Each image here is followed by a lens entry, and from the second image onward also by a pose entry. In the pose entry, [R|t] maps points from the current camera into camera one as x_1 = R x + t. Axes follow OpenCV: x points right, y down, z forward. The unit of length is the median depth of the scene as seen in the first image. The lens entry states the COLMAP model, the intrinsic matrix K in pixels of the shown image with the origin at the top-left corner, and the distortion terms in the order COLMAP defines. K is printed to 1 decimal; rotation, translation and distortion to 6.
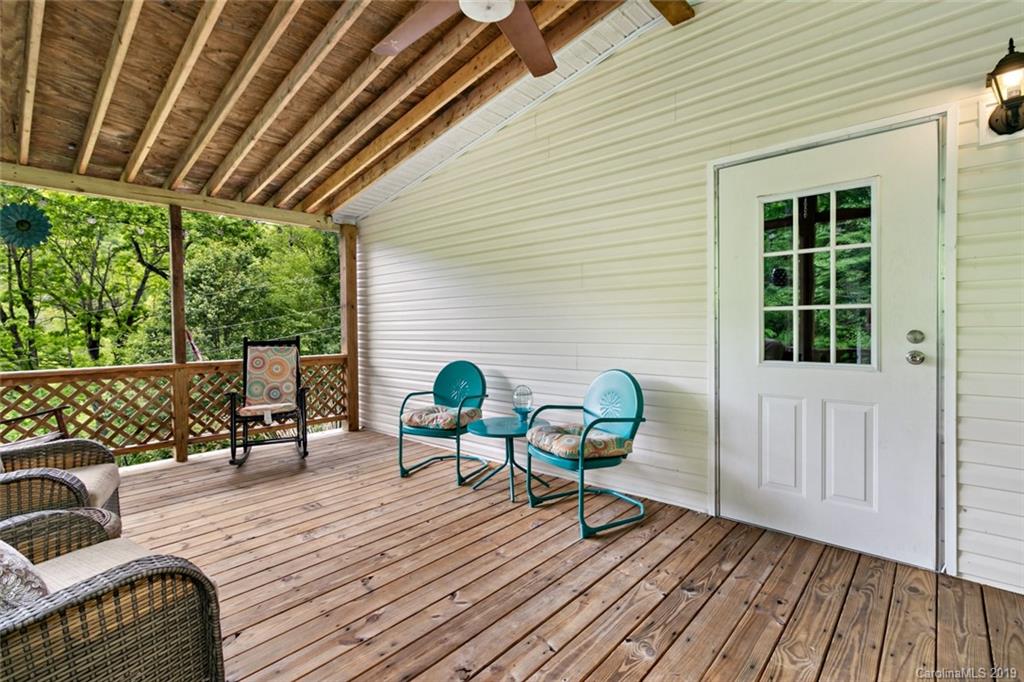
lens RADIAL K [[471.4, 0, 509.9], [0, 471.4, 331.9], [0, 0, 1]] dist [-0.000655, 0.000325]
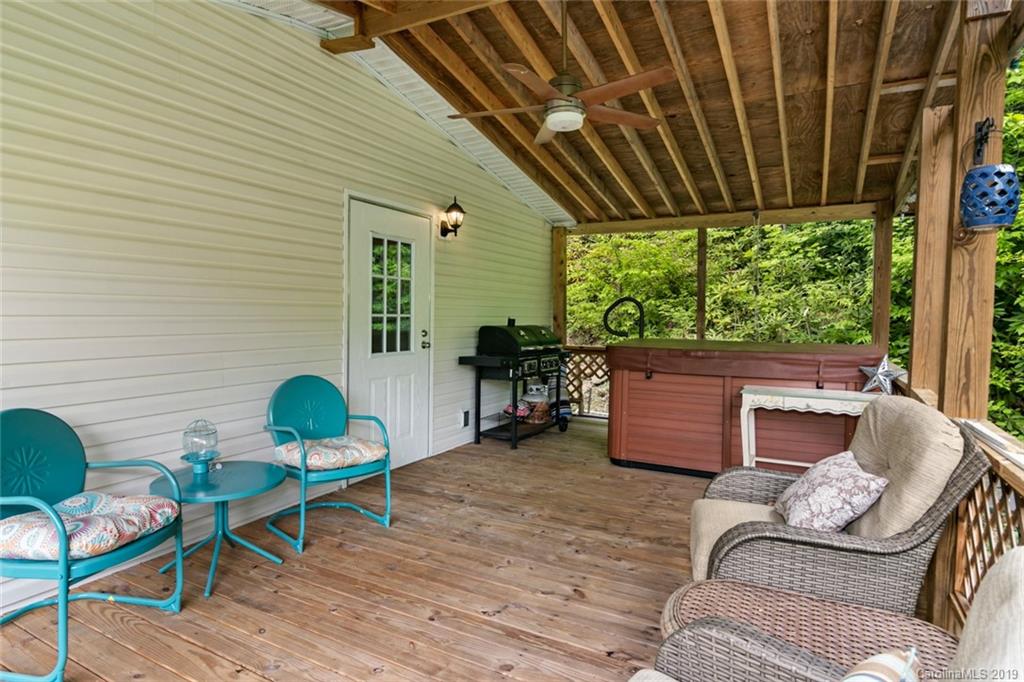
lens RADIAL K [[577.2, 0, 508.8], [0, 577.2, 338.1], [0, 0, 1]] dist [0.001323, -0.000310]
pose [[-0.244043, -0.032698, 0.969213, -1.251056], [0.006372, 0.999356, 0.035320, -0.044456], [-0.969744, 0.014796, -0.243677, 1.106824]]
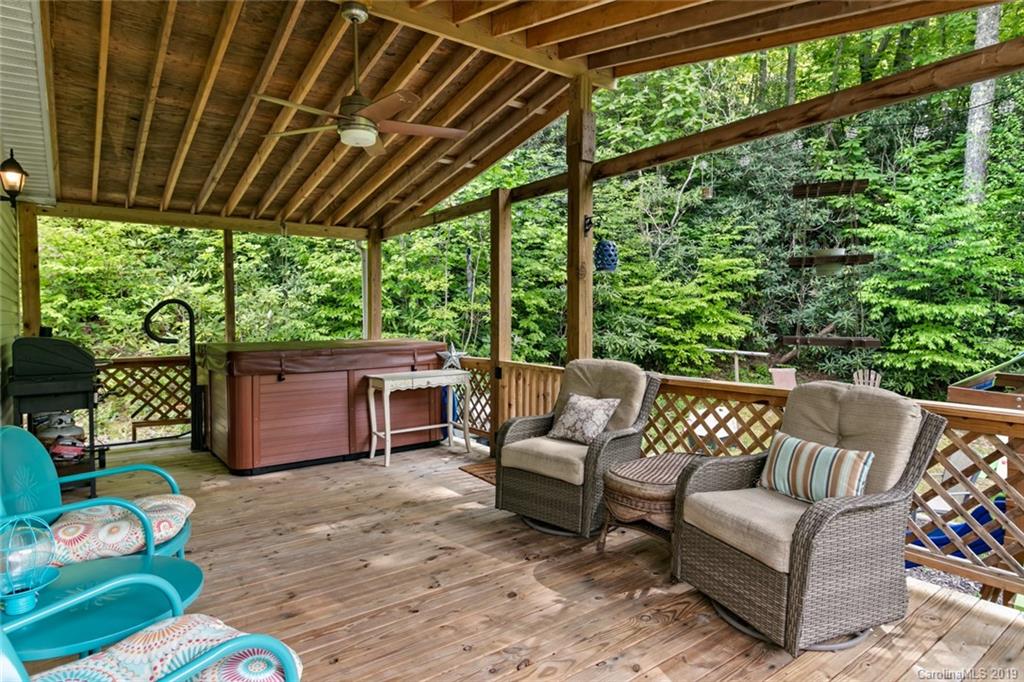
lens RADIAL K [[577.2, 0, 508.8], [0, 577.2, 338.1], [0, 0, 1]] dist [0.001323, -0.000310]
pose [[-0.982370, 0.009605, 0.186699, -0.583718], [0.019474, 0.998504, 0.051099, -0.070956], [-0.185929, 0.053834, -0.981087, 2.034375]]
